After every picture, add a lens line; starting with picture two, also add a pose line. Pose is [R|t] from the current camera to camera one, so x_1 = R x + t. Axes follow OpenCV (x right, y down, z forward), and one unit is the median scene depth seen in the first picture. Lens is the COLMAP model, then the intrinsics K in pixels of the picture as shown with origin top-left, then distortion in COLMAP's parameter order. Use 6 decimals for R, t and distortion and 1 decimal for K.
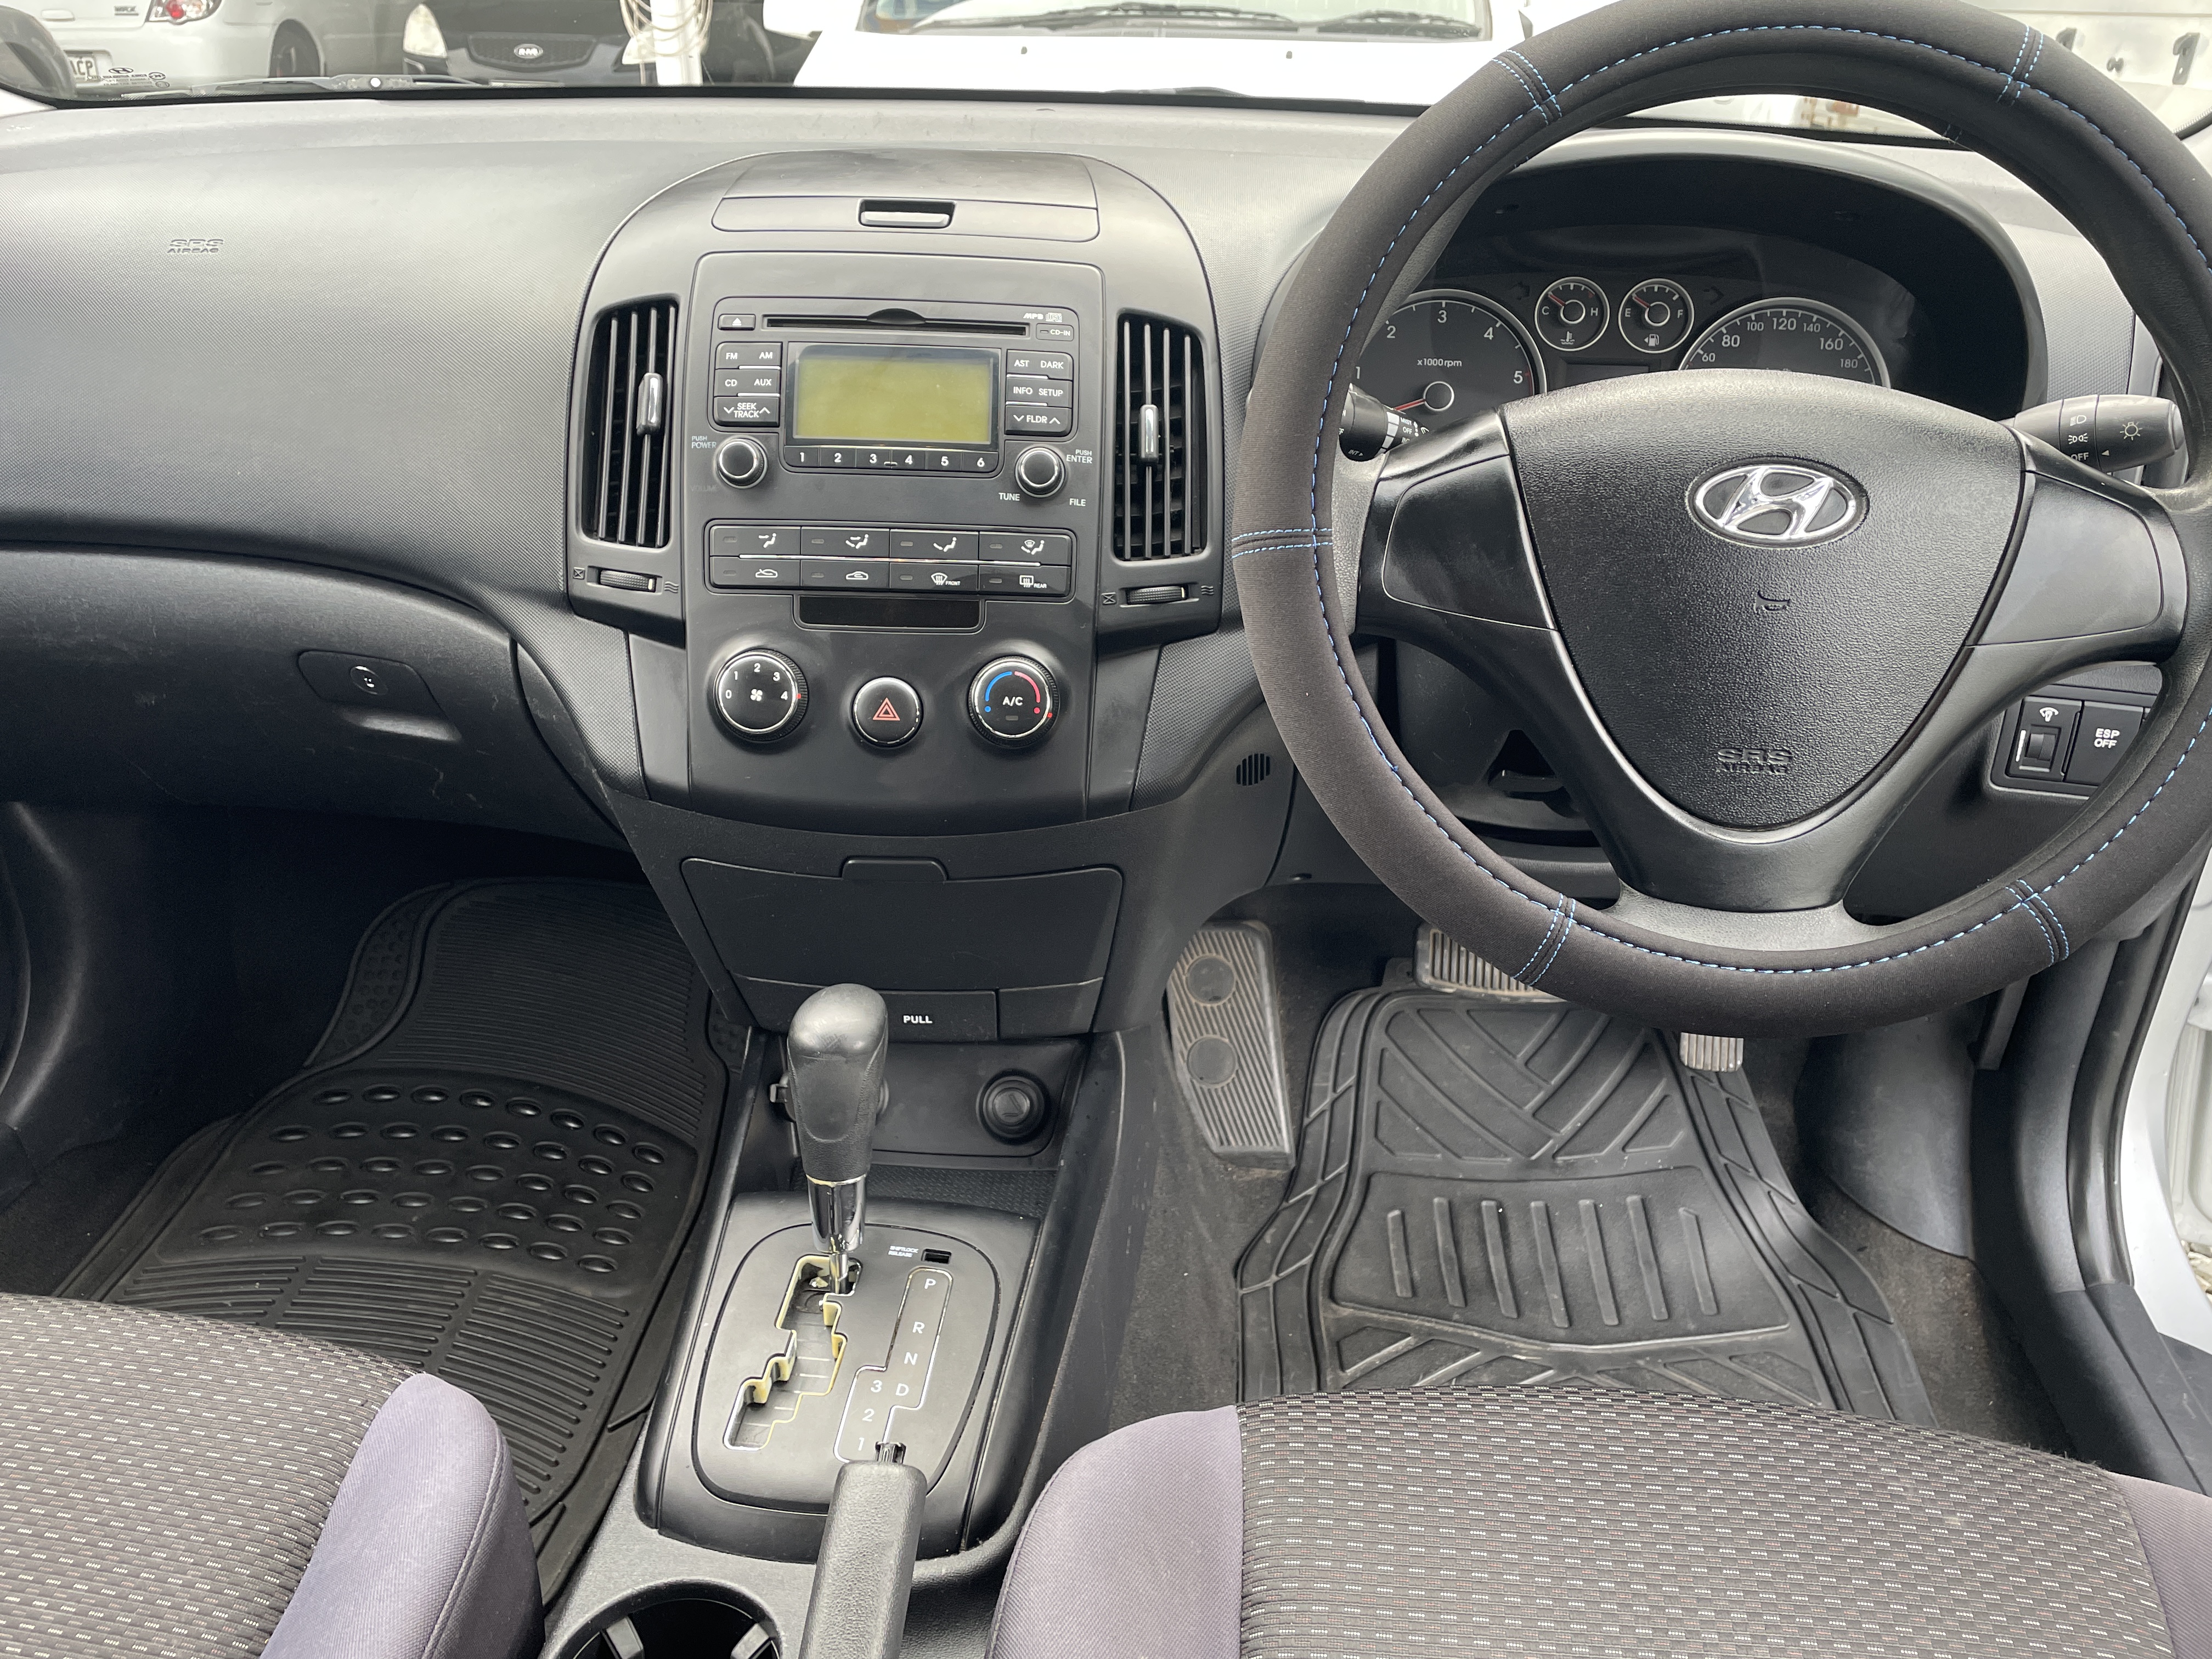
lens RADIAL K [[1672.0, 0, 1110.0], [0, 1672.0, 804.0], [0, 0, 1]] dist [0.099874, -0.146322]
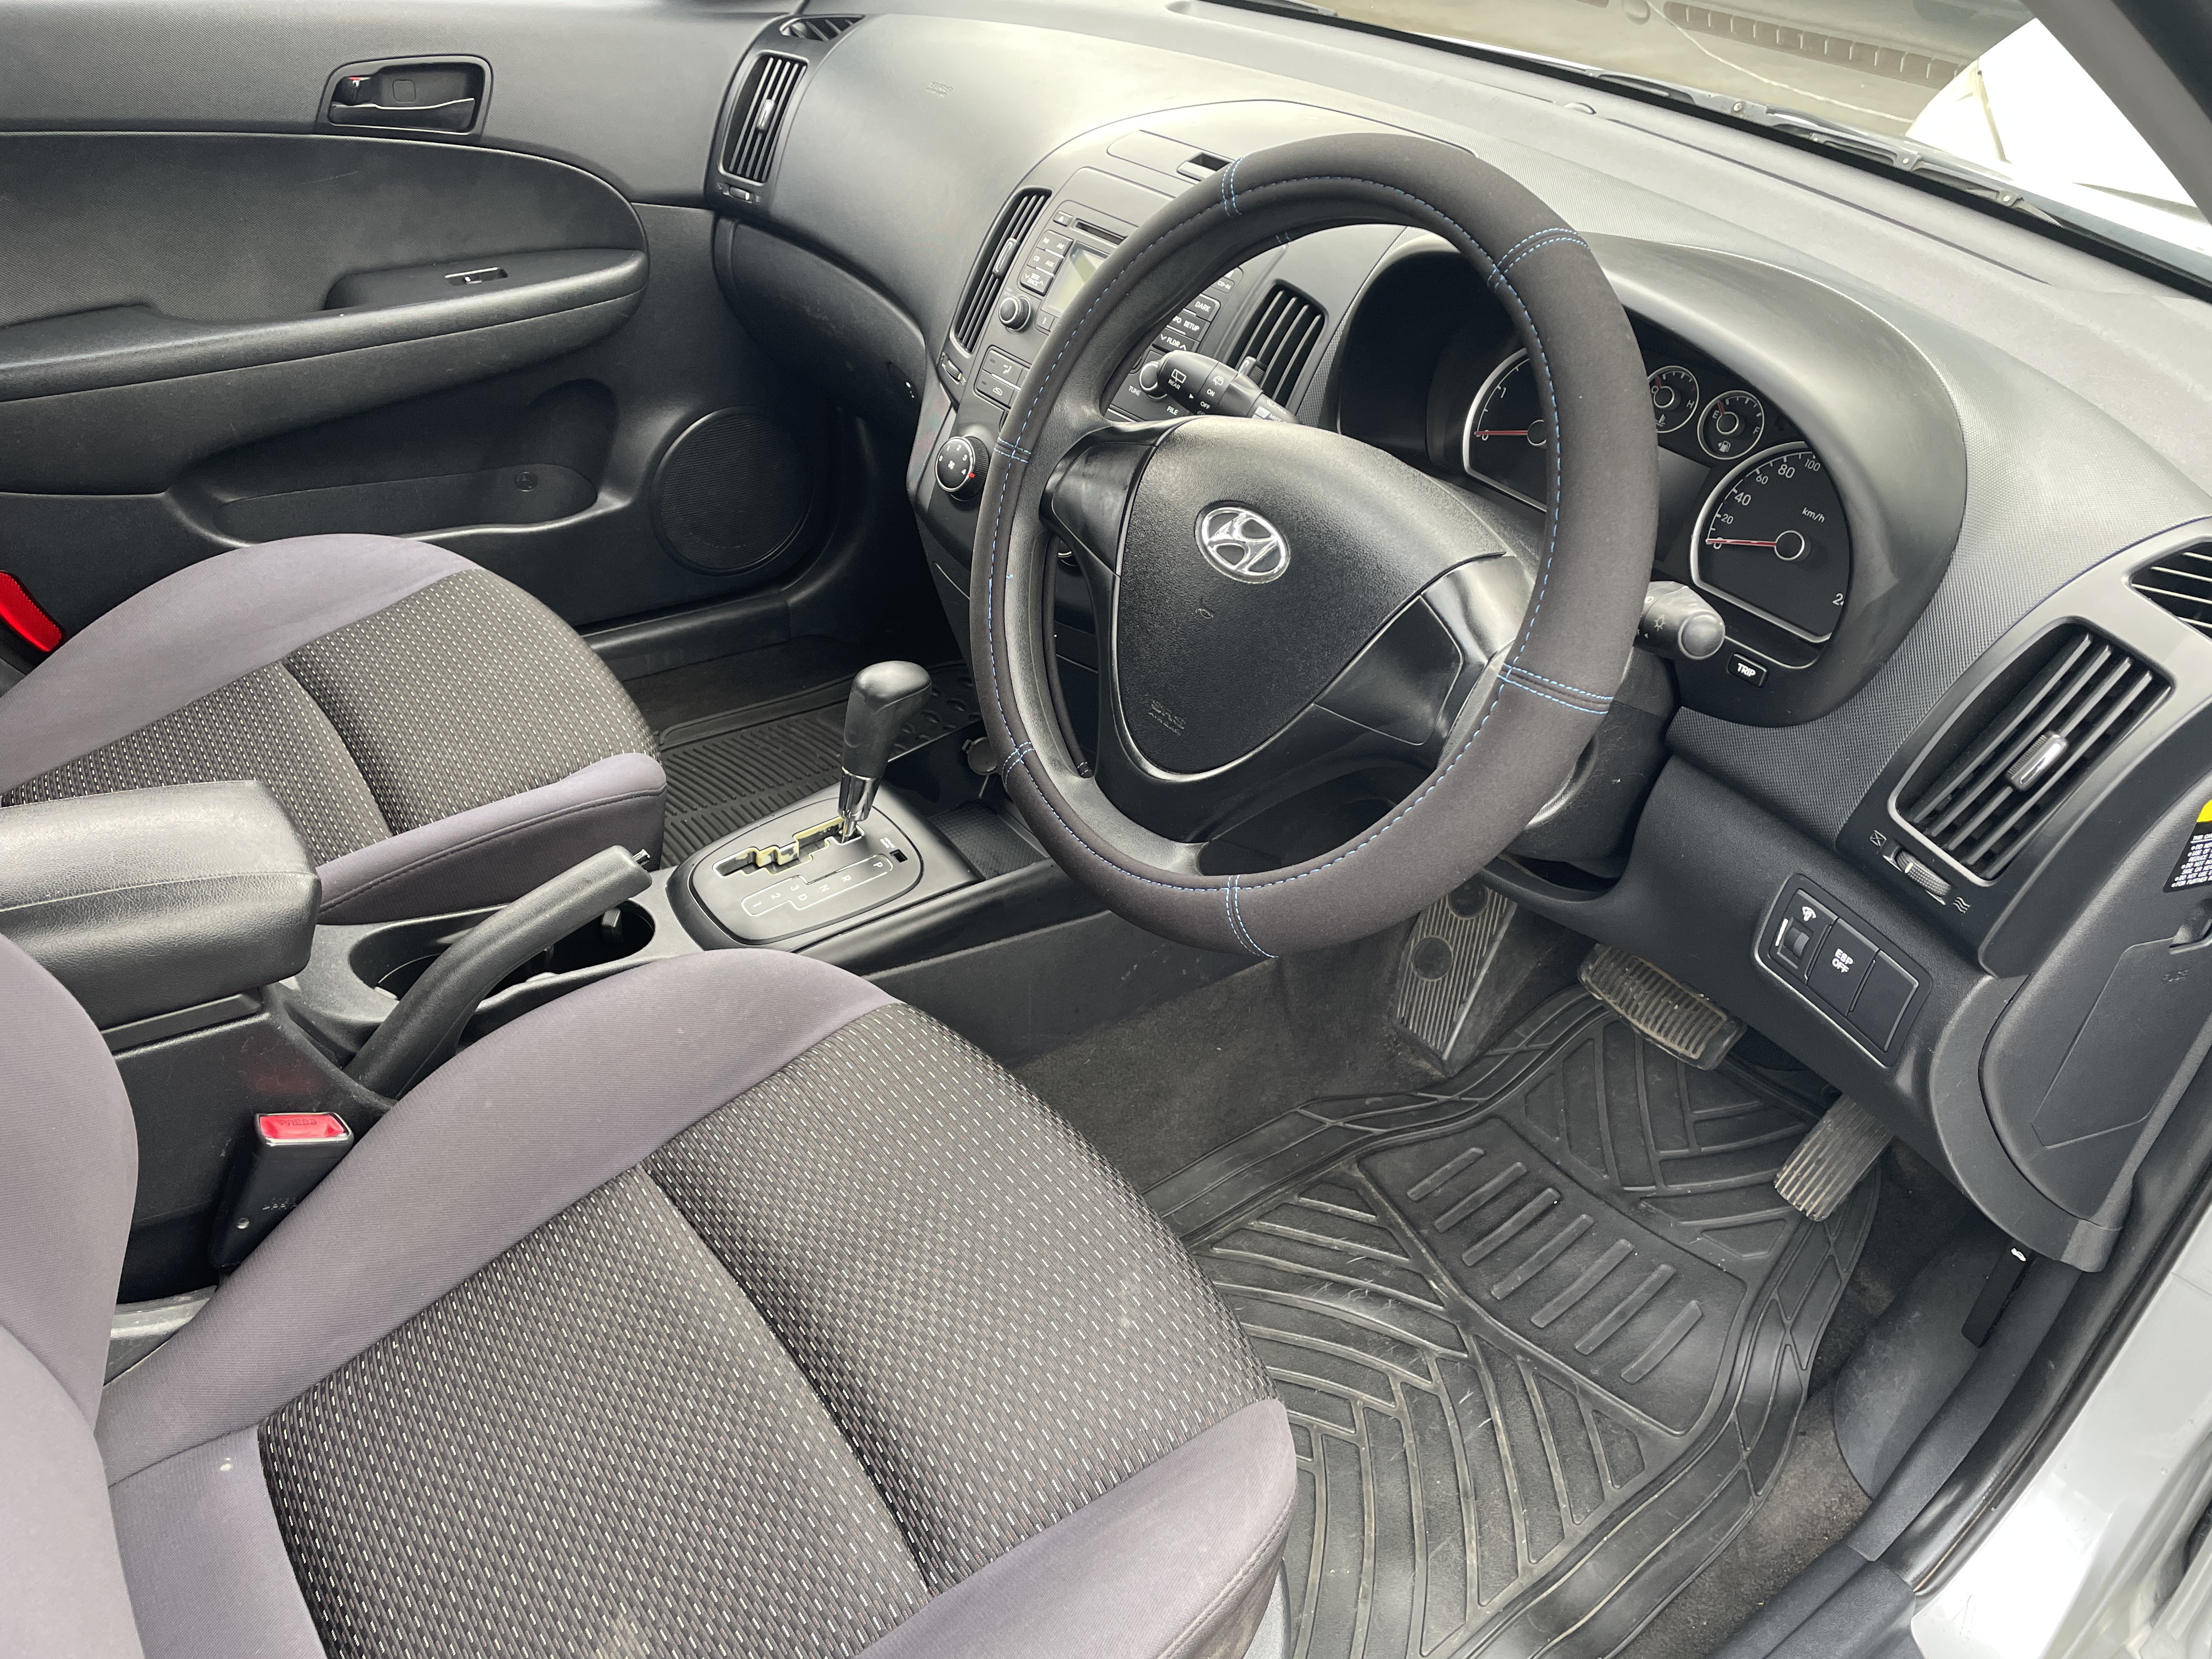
lens RADIAL K [[1672.0, 0, 1110.0], [0, 1672.0, 804.0], [0, 0, 1]] dist [0.099874, -0.146322]
pose [[0.668282, 0.445954, -0.595420, 0.616576], [-0.389484, 0.891674, 0.230695, -0.132446], [0.633799, 0.077738, 0.769581, -0.025853]]
